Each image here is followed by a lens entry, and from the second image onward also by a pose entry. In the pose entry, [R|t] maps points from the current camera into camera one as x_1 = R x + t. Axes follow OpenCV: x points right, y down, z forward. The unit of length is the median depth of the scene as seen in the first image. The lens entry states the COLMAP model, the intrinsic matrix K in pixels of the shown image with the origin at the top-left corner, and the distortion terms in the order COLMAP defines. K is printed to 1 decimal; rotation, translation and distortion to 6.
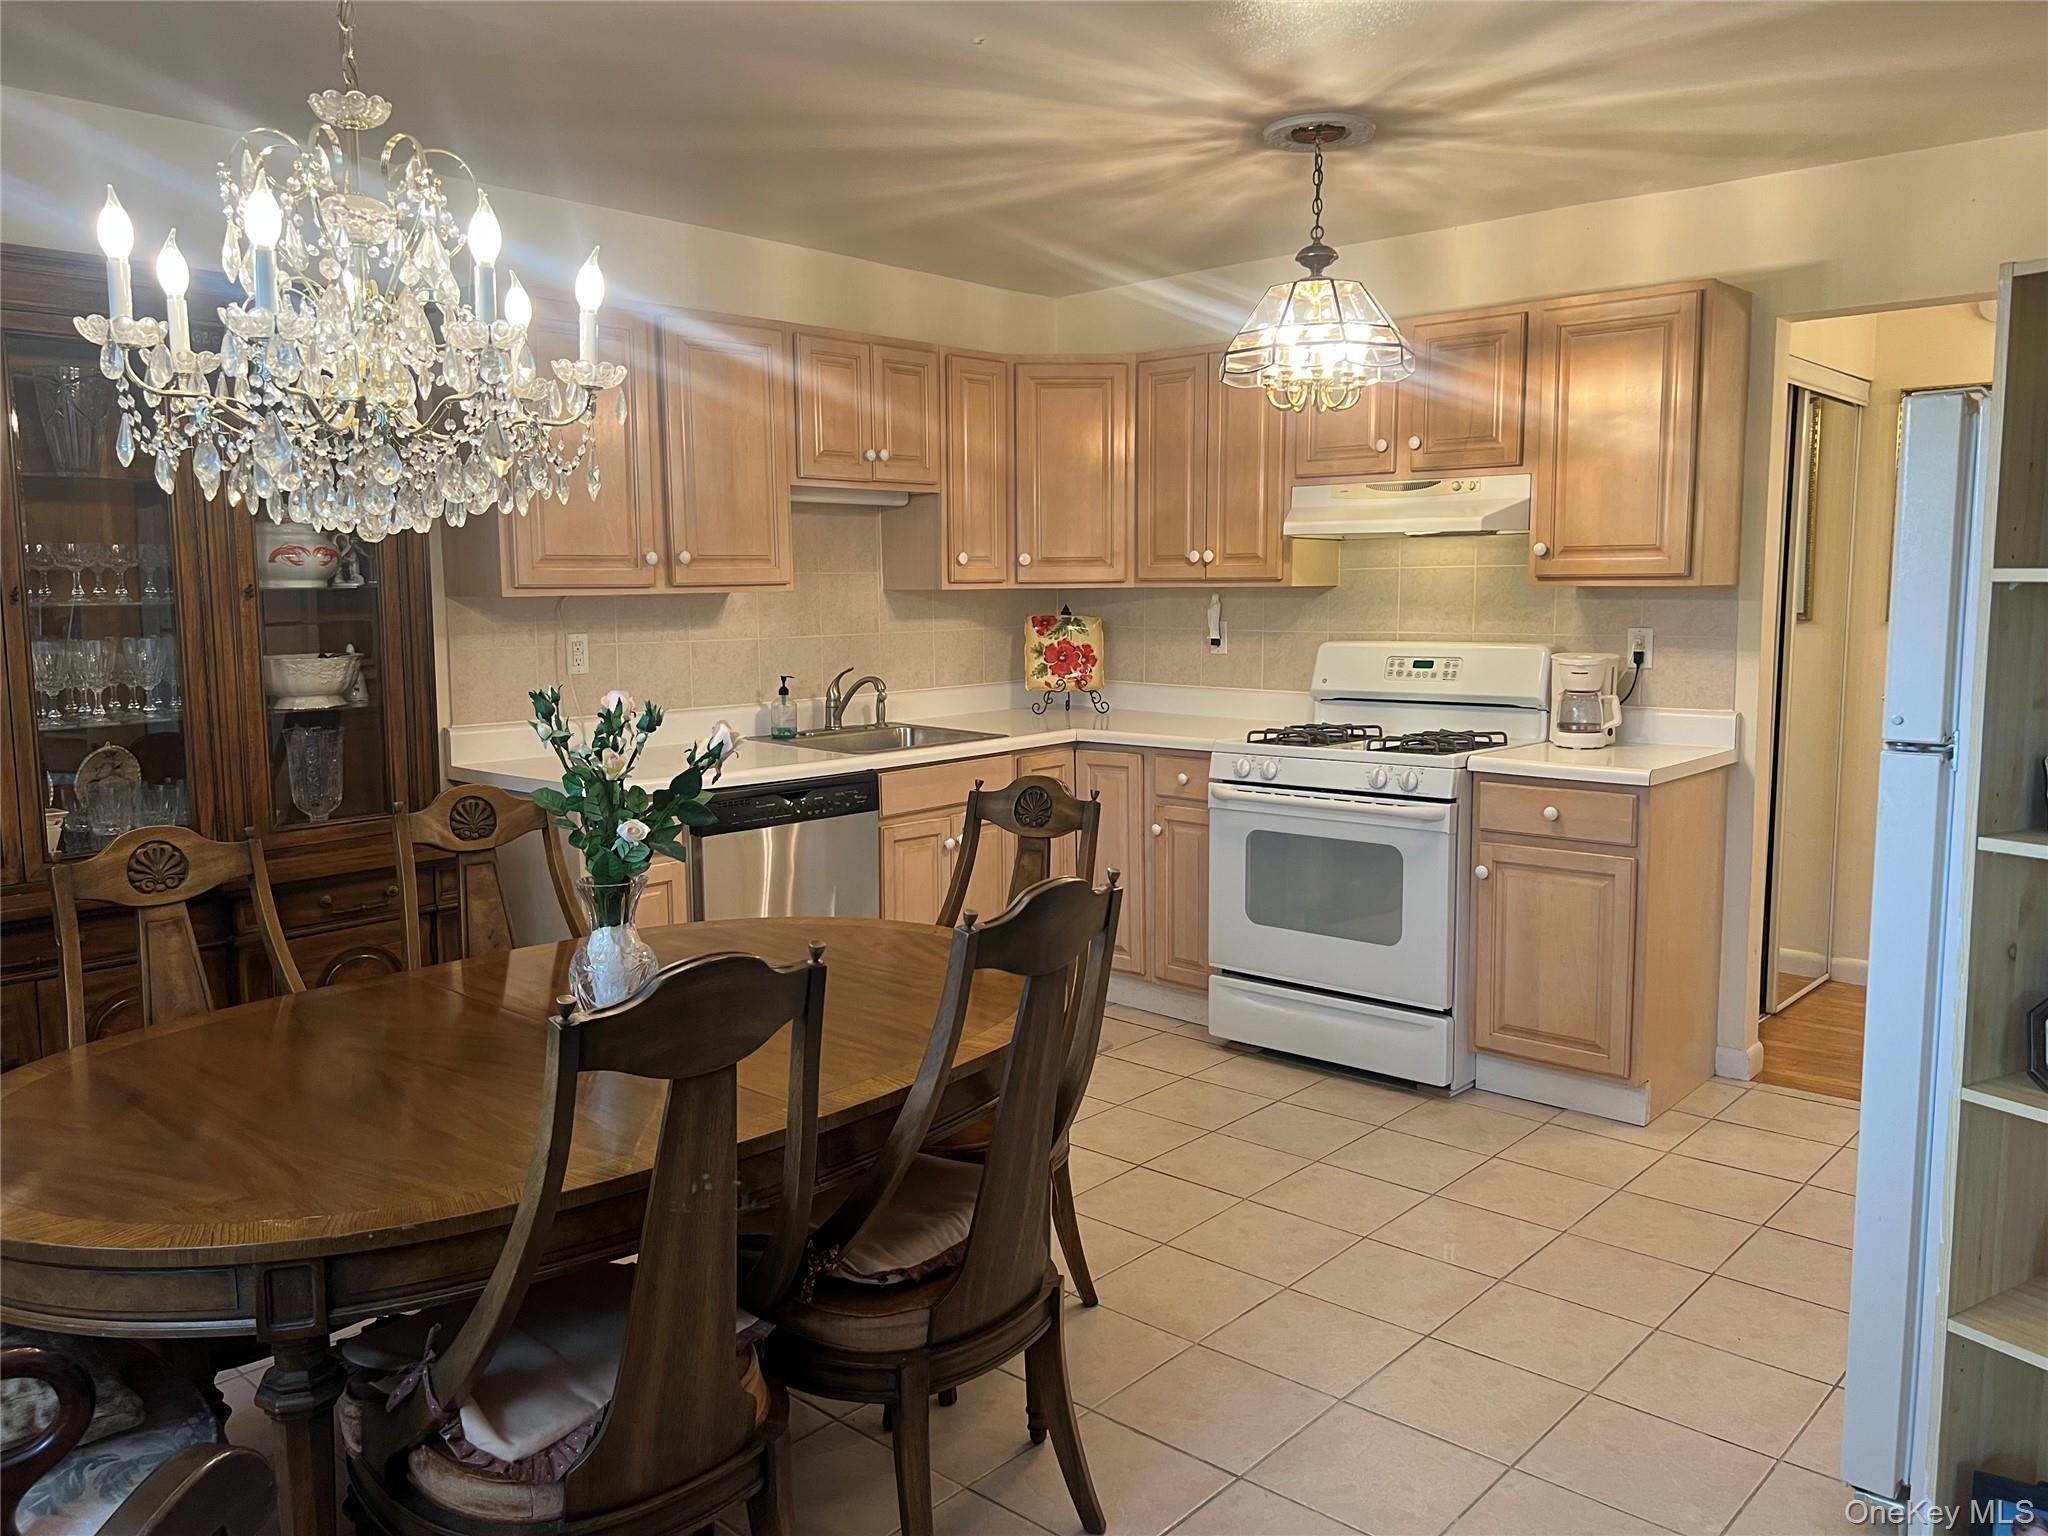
lens RADIAL K [[1538.2, 0, 1024.1], [0, 1538.2, 759.8], [0, 0, 1]] dist [0.078776, -0.090114]
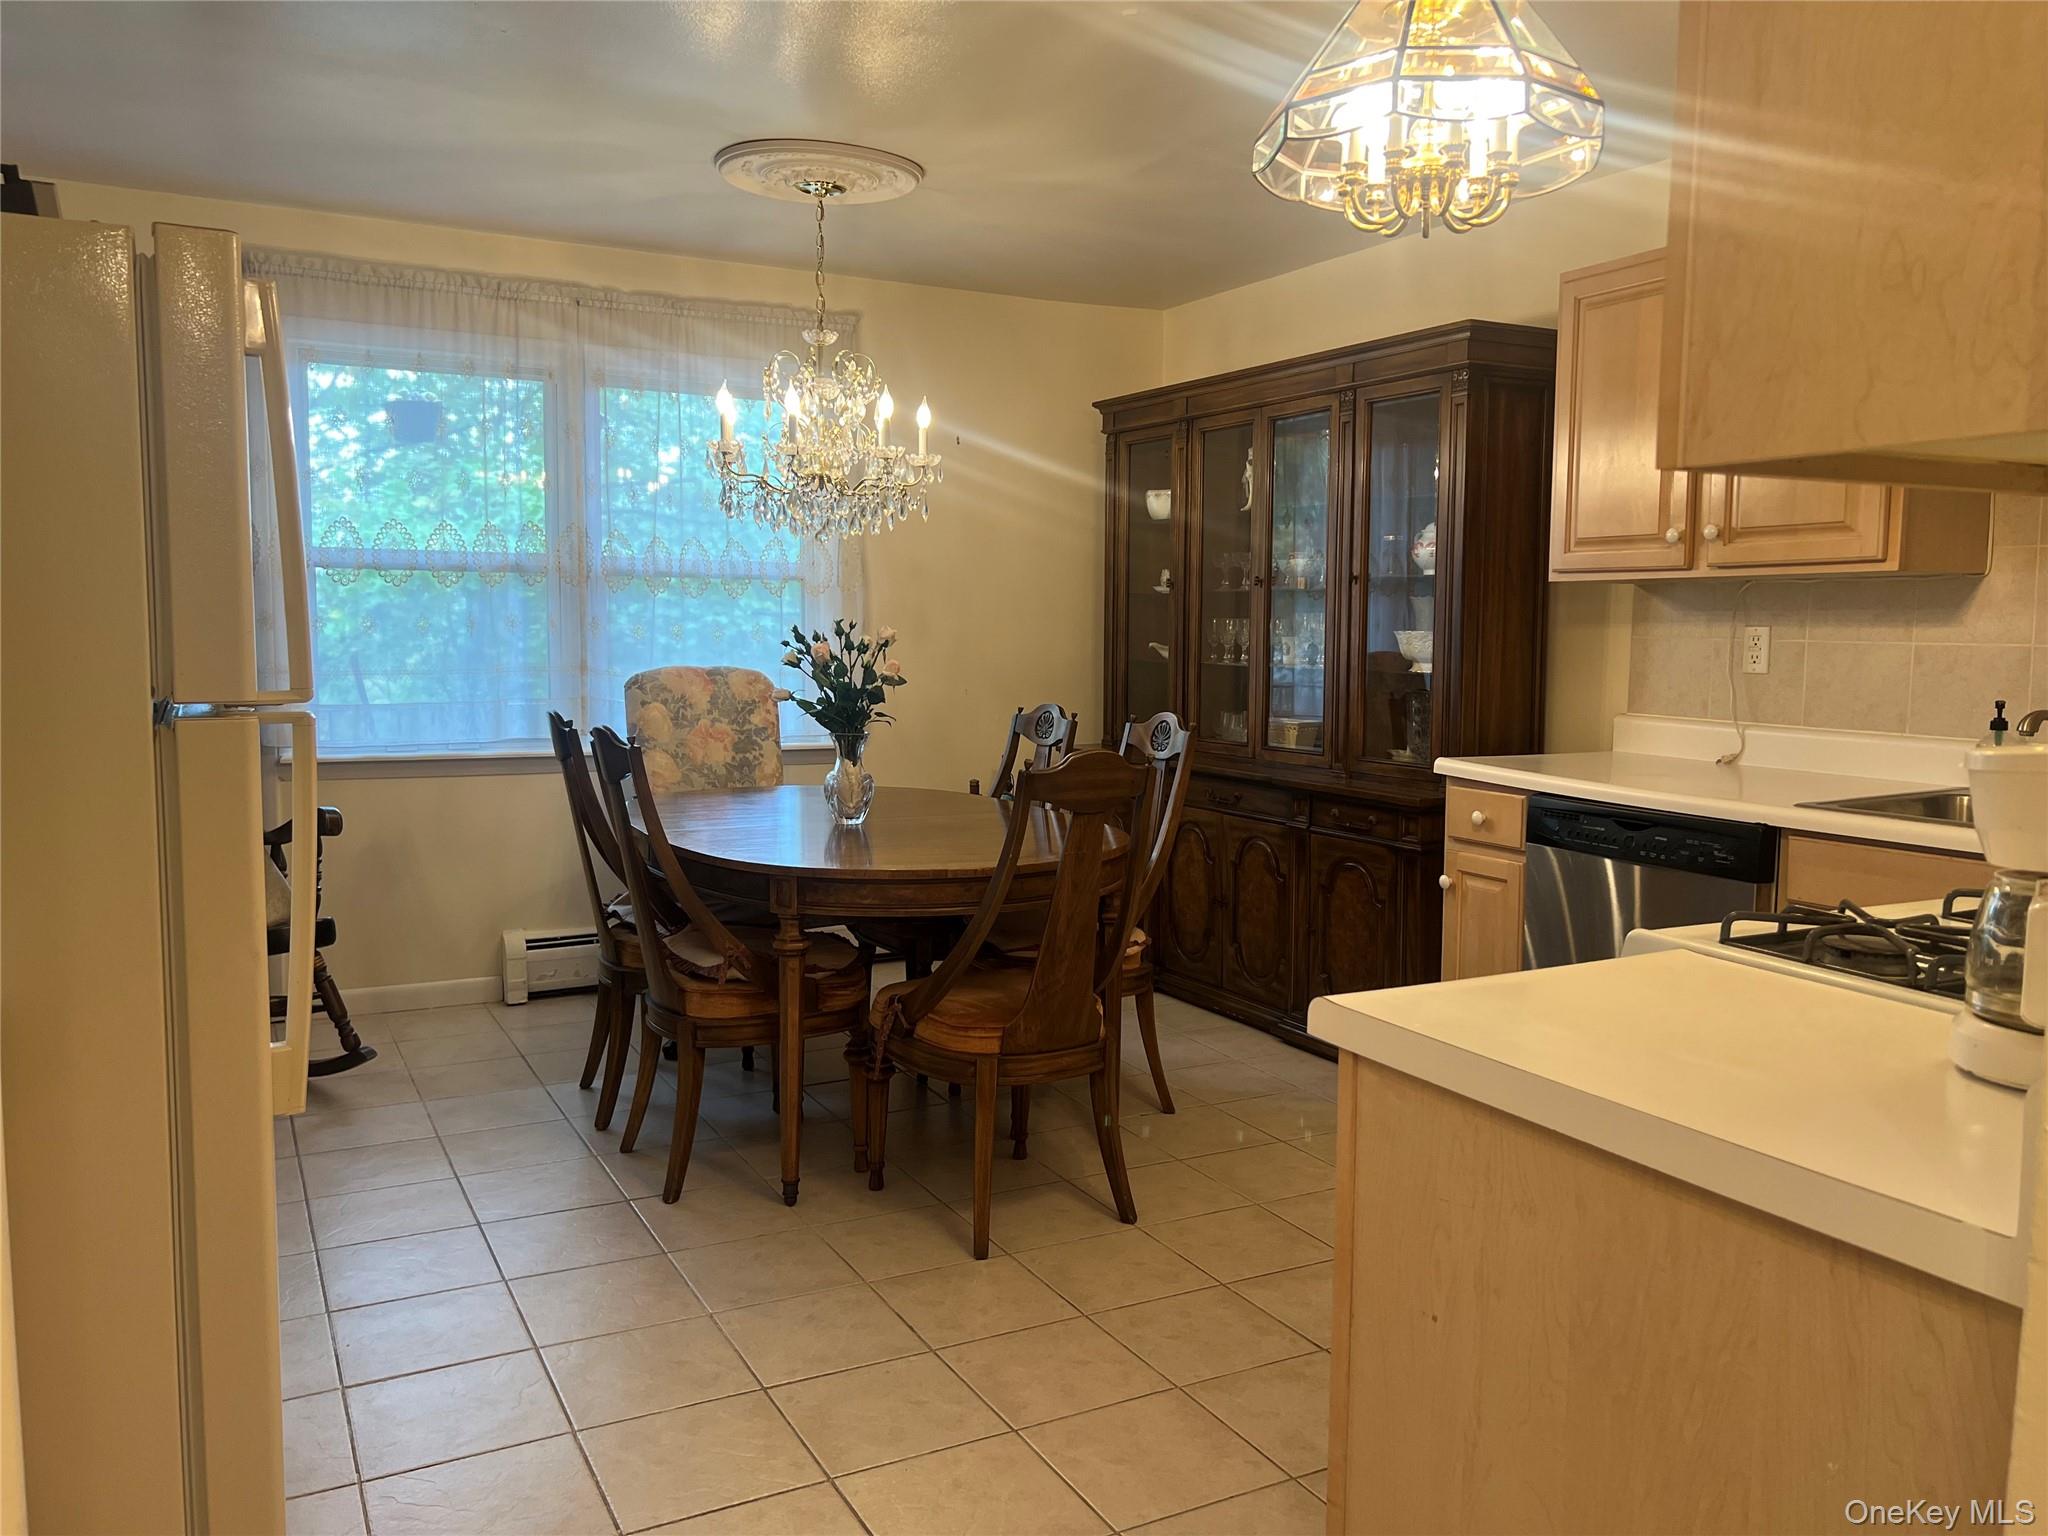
lens RADIAL K [[1538.2, 0, 1024.1], [0, 1538.2, 759.8], [0, 0, 1]] dist [0.078776, -0.090114]
pose [[-0.356680, 0.086328, -0.930230, 0.667809], [-0.117976, 0.983588, 0.136516, -0.078847], [0.926748, 0.158437, -0.340641, 0.931708]]
